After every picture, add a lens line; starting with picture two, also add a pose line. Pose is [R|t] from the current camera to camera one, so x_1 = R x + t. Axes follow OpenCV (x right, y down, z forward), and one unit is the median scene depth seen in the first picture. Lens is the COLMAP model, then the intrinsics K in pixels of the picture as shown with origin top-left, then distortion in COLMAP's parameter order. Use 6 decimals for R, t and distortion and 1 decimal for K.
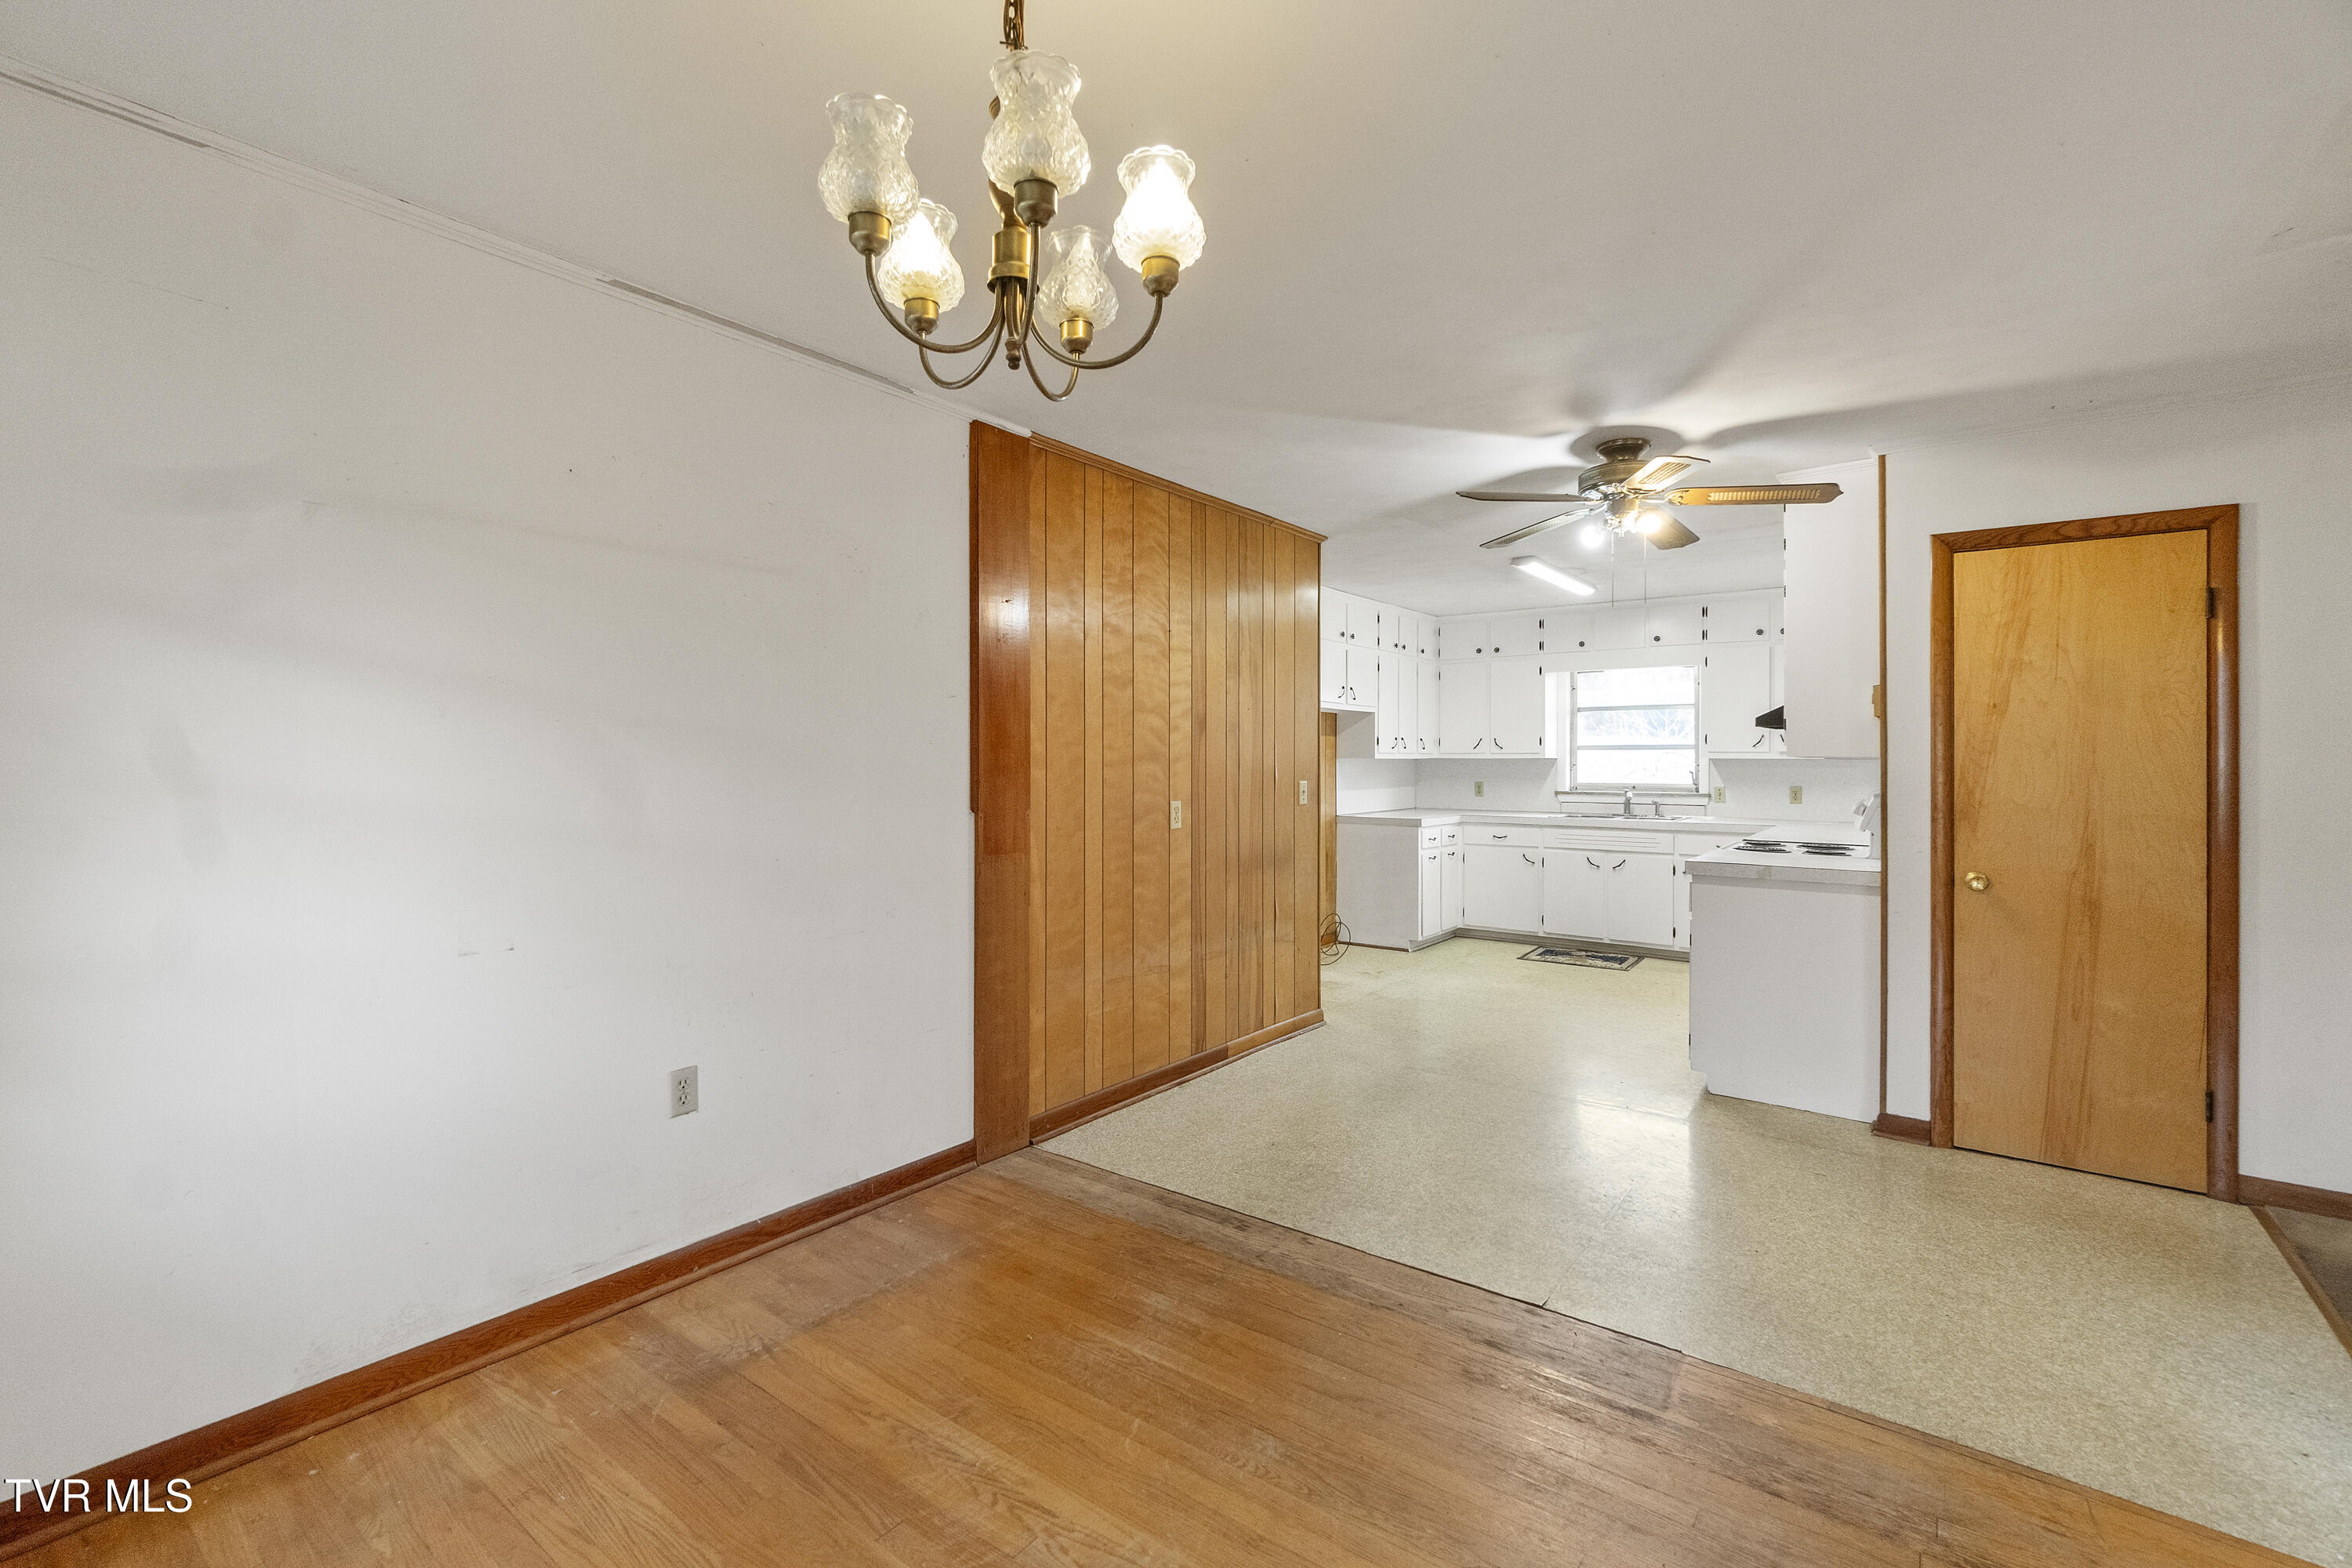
lens RADIAL K [[1020.5, 0, 1169.1], [0, 1020.5, 761.8], [0, 0, 1]] dist [-0.000704, 0.000153]
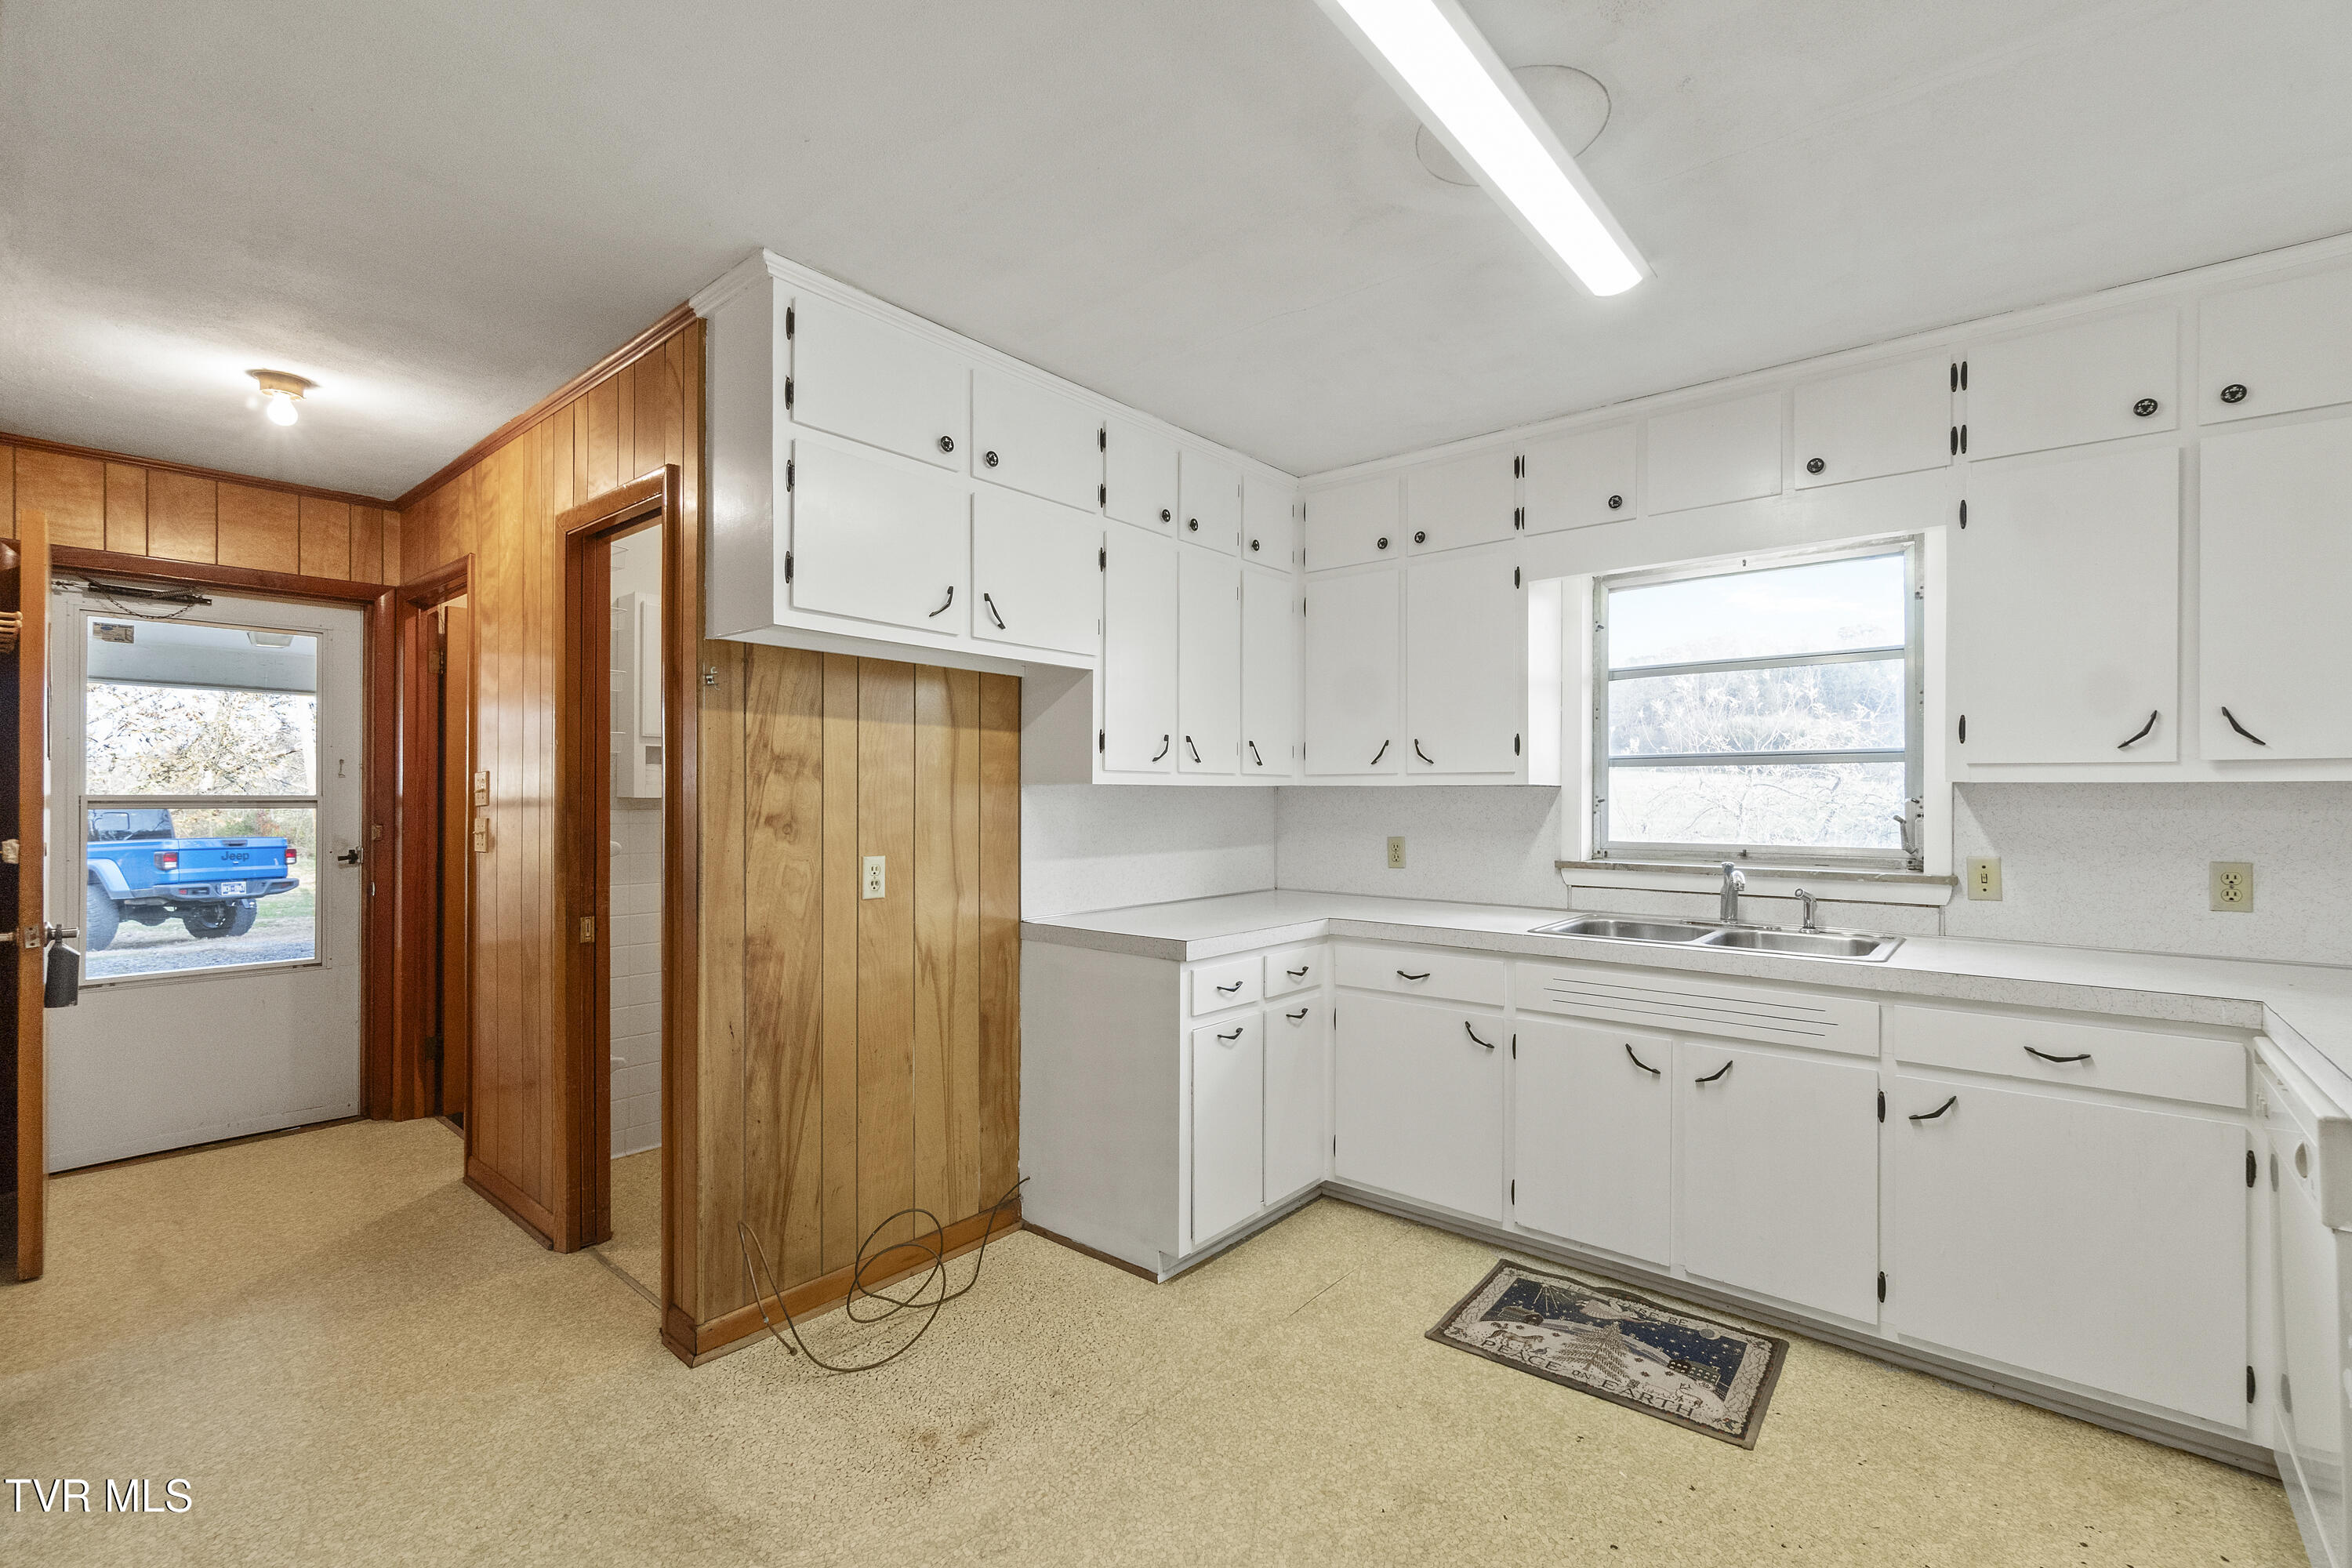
lens RADIAL K [[1023.1, 0, 1168.7], [0, 1023.1, 796.0], [0, 0, 1]] dist [-0.001271, 0.000583]
pose [[0.998818, 0.000762, -0.048595, 0.245644], [-0.000892, 0.999996, -0.002640, 0.002392], [0.048593, 0.002680, 0.998815, 0.582674]]
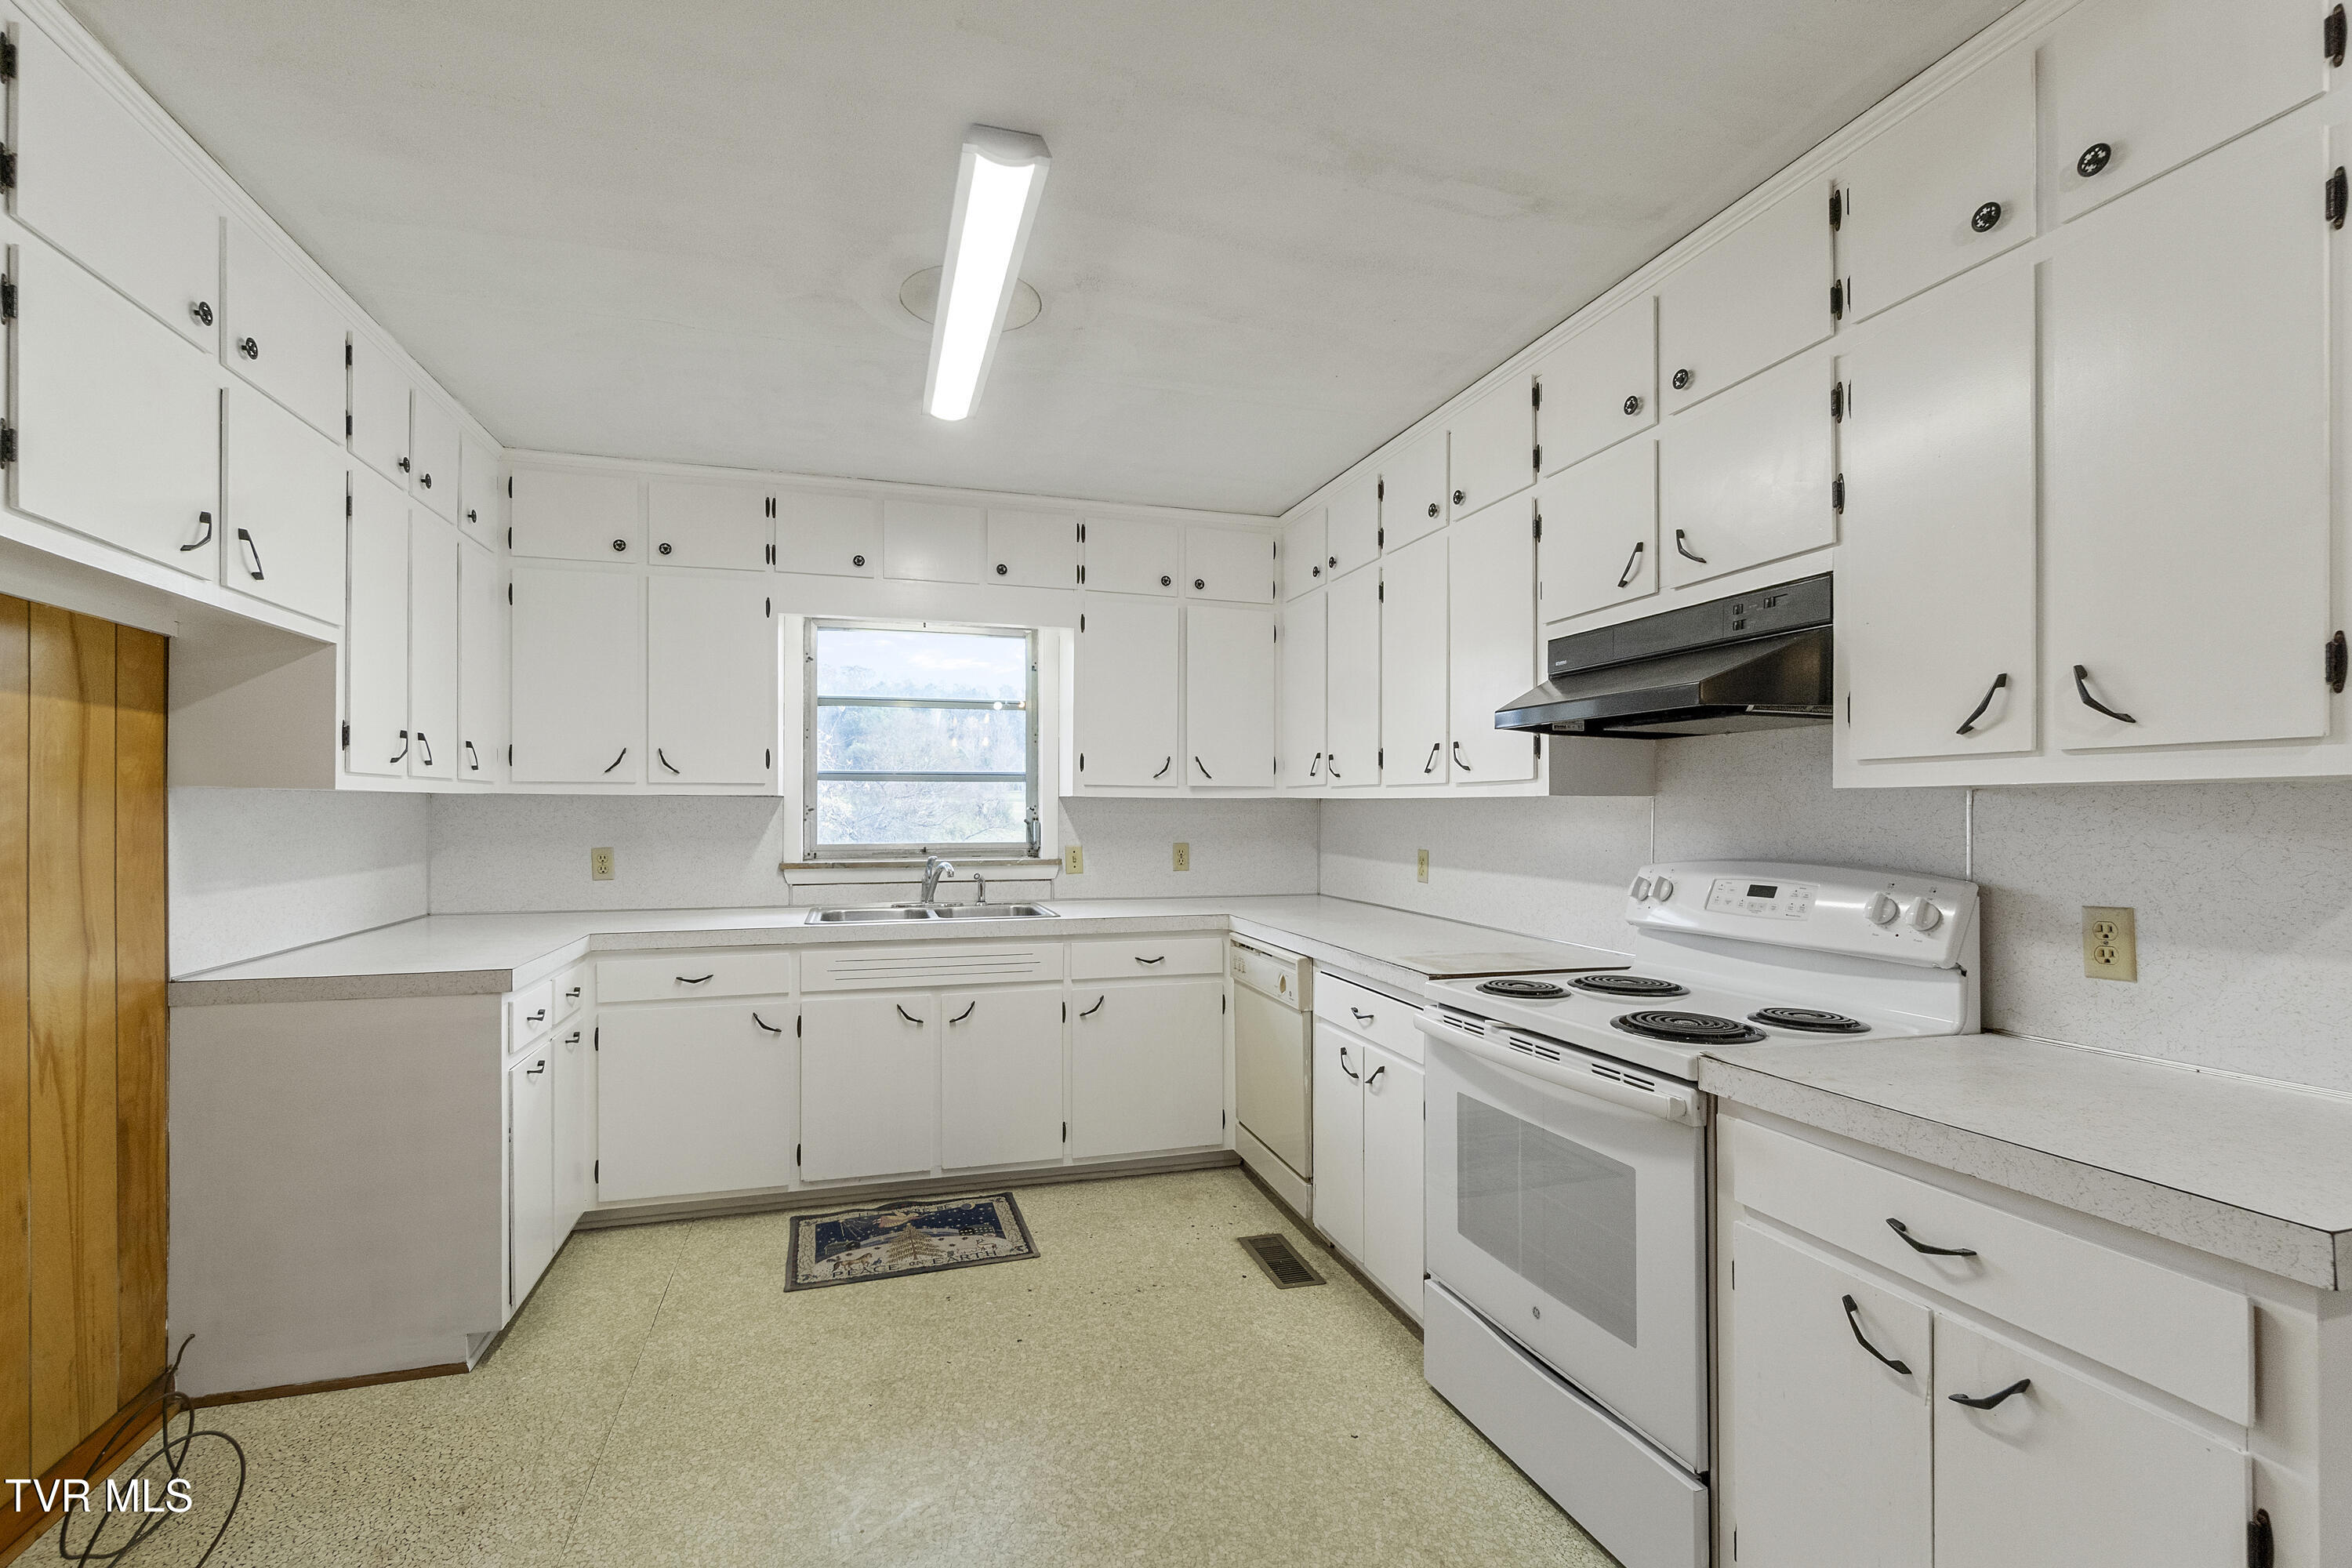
lens RADIAL K [[1027.0, 0, 1168.1], [0, 1027.0, 807.0], [0, 0, 1]] dist [-0.003180, -0.000286]
pose [[0.588243, 0.000339, 0.808684, 0.094398], [0.000852, 0.999999, -0.001039, 0.002544], [-0.808684, 0.001300, 0.588242, 0.589242]]
